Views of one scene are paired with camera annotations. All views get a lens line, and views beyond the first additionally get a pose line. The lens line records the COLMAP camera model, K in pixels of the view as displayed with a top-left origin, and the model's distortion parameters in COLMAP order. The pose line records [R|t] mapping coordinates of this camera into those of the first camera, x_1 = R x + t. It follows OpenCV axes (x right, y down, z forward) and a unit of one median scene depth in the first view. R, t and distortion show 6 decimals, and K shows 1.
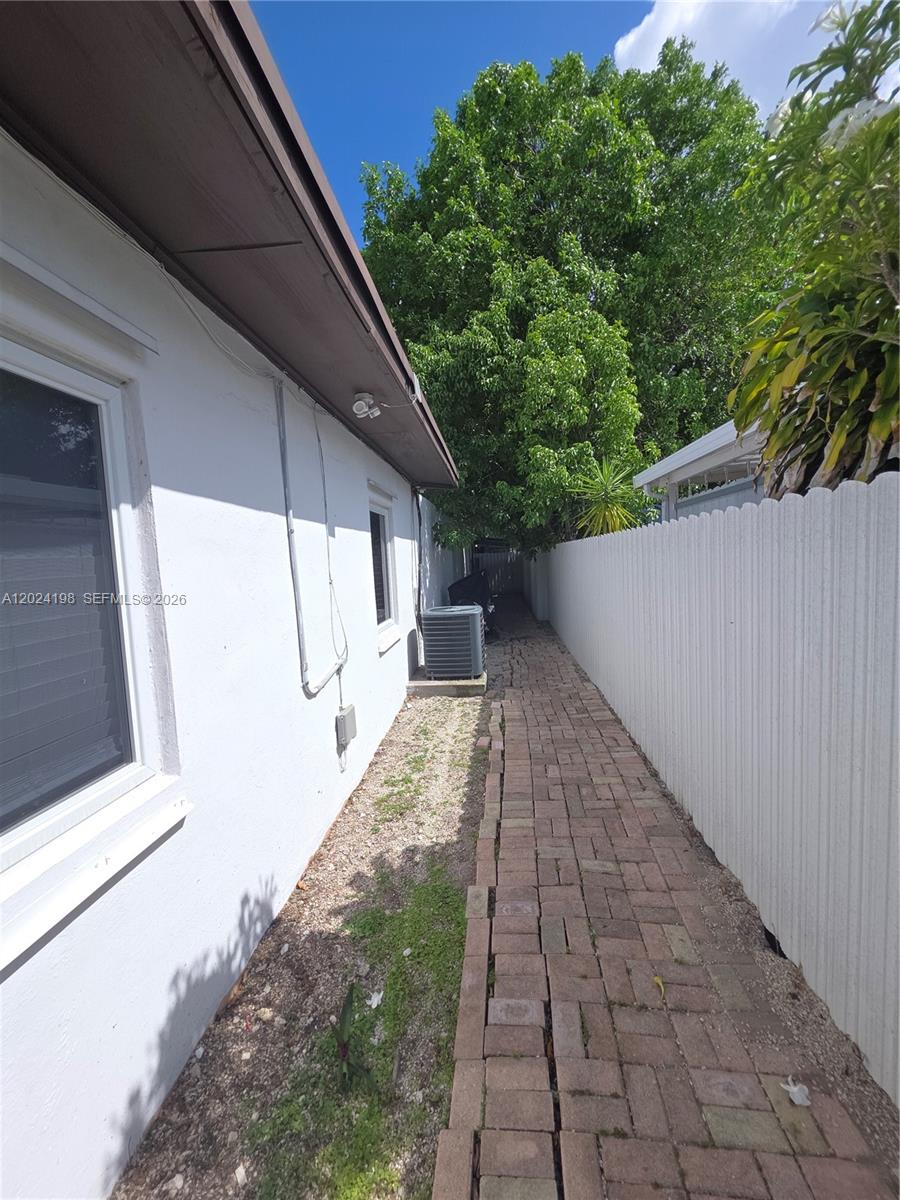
lens RADIAL K [[477.7, 0, 453.5], [0, 477.7, 597.1], [0, 0, 1]] dist [0.003100, -0.001018]
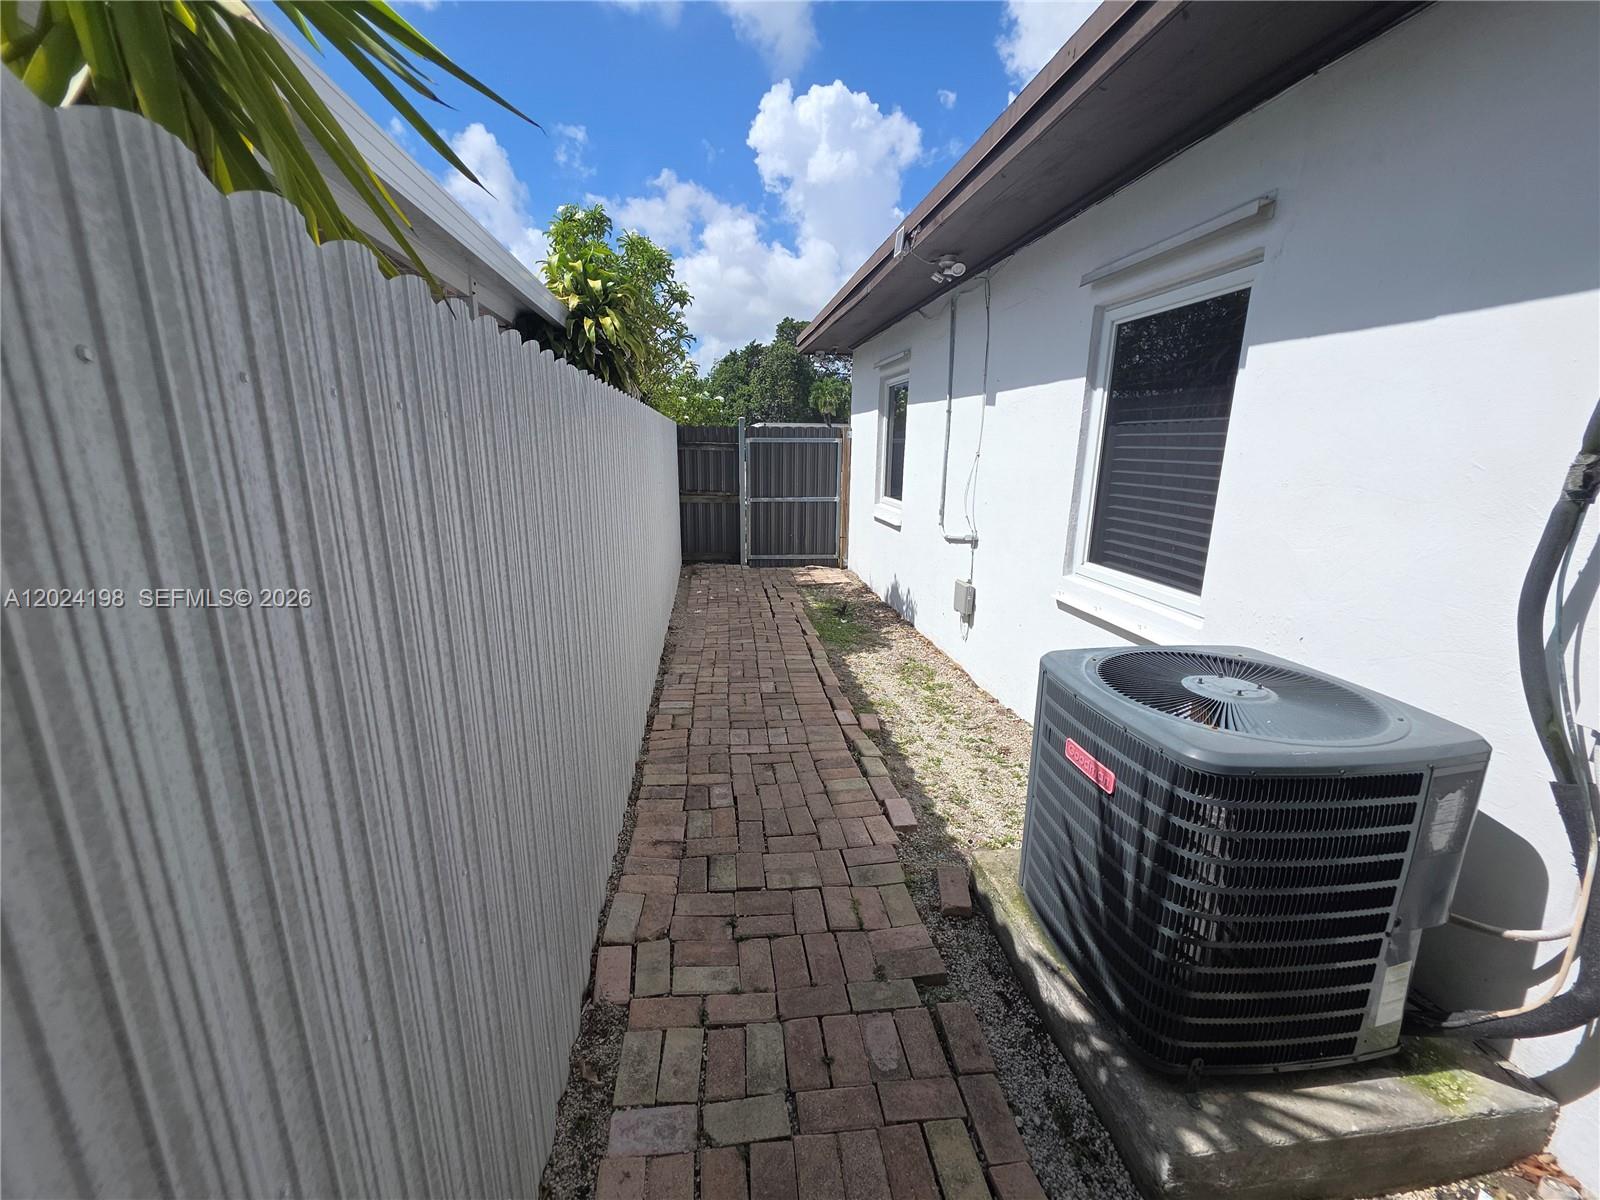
lens RADIAL K [[637.0, 0, 793.8], [0, 637.0, 595.6], [0, 0, 1]] dist [0.003100, -0.001018]
pose [[-0.973856, 0.094024, -0.206795, 0.369223], [0.023013, 0.946474, 0.321960, -0.164681], [0.225998, 0.308784, -0.923893, 1.943566]]
